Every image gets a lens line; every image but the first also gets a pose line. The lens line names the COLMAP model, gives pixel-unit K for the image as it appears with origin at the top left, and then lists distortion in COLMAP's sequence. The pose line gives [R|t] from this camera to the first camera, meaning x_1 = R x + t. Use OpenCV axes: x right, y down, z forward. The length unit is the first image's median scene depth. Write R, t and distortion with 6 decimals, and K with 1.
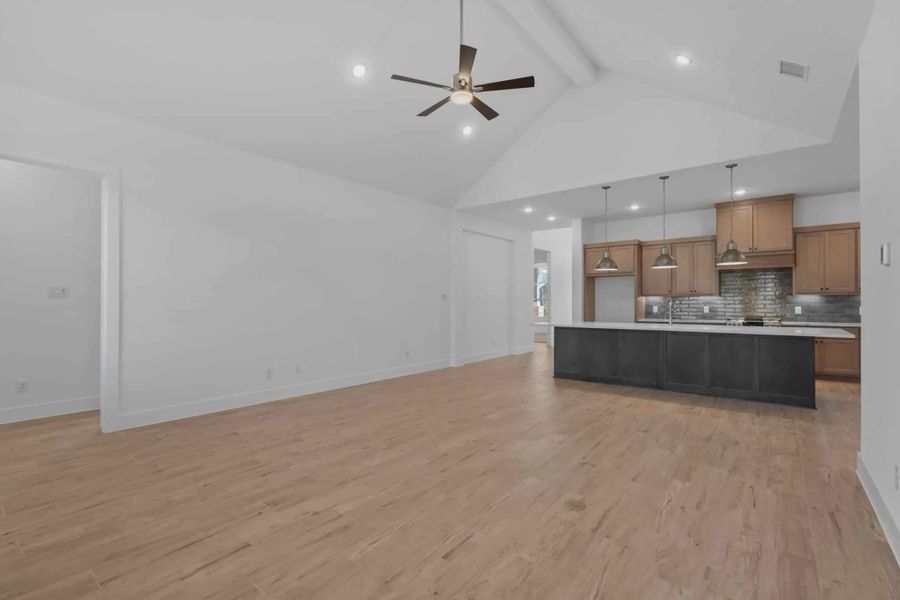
lens RADIAL K [[406.8, 0, 450.0], [0, 406.8, 300.0], [0, 0, 1]] dist [-0.001673, 0.000033]
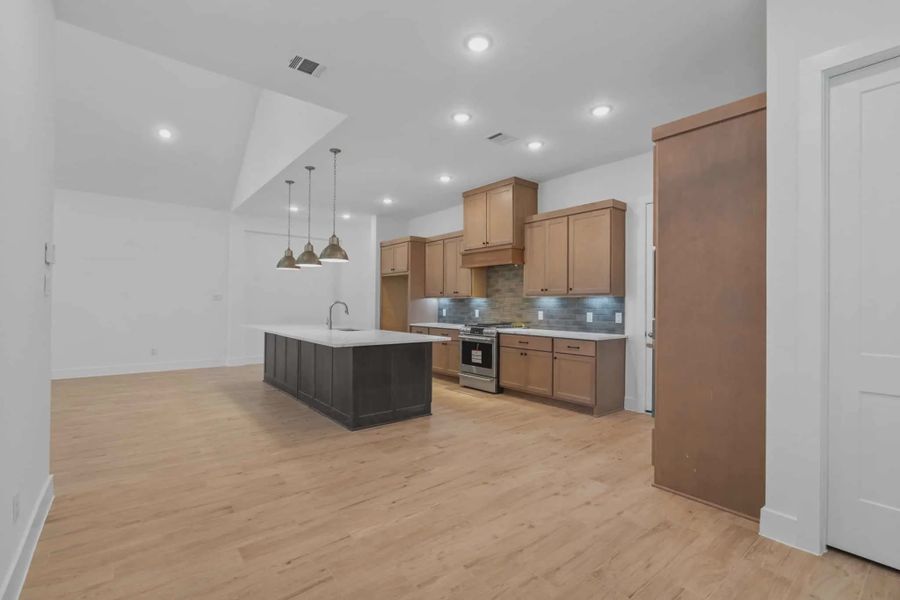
lens RADIAL K [[406.8, 0, 450.0], [0, 406.8, 300.0], [0, 0, 1]] dist [-0.001673, 0.000033]
pose [[0.977494, 0.006917, -0.210849, 0.807211], [-0.007767, 0.999965, -0.003202, -0.002401], [0.210819, 0.004768, 0.977513, 0.134563]]
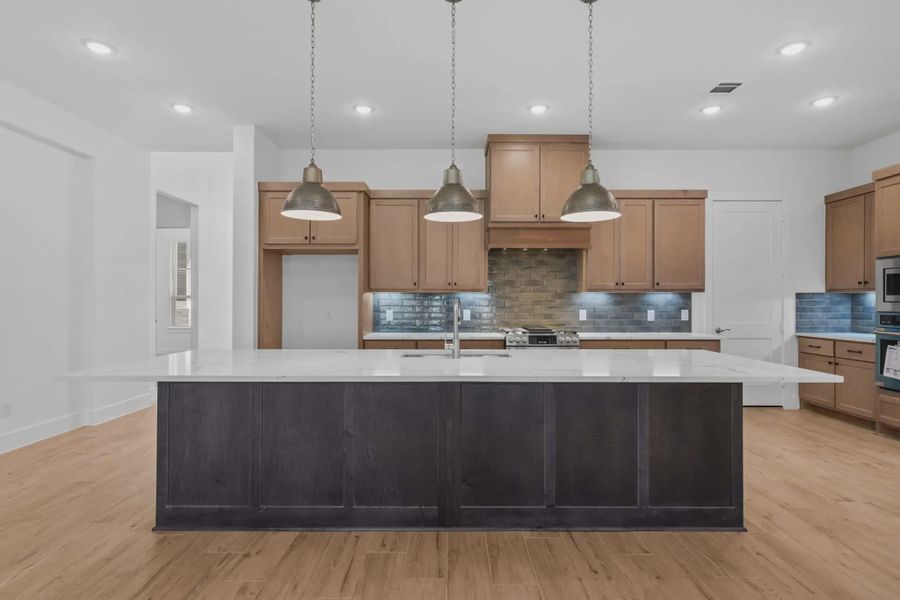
lens RADIAL K [[477.0, 0, 450.0], [0, 477.0, 300.0], [0, 0, 1]] dist [0.002962, 0.000730]
pose [[0.778114, 0.005692, 0.628098, 0.178718], [-0.006013, 0.999981, -0.001612, 0.002475], [-0.628095, -0.002522, 0.778133, 0.496231]]
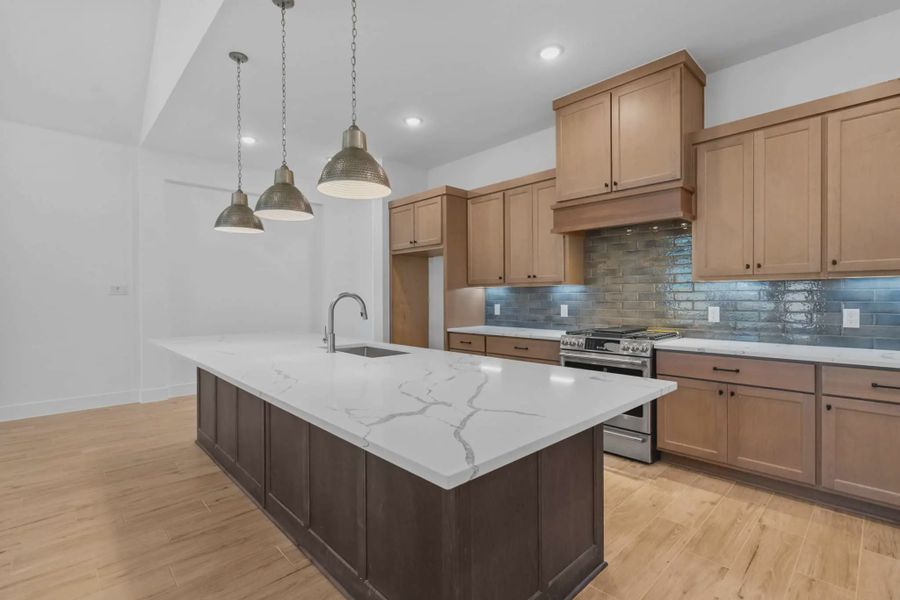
lens RADIAL K [[416.5, 0, 450.0], [0, 416.5, 300.0], [0, 0, 1]] dist [-0.000913, 0.000079]
pose [[0.991300, -0.002071, -0.131607, 0.589031], [0.004197, 0.999865, 0.015883, -0.000050], [0.131556, -0.016297, 0.991175, 0.465544]]
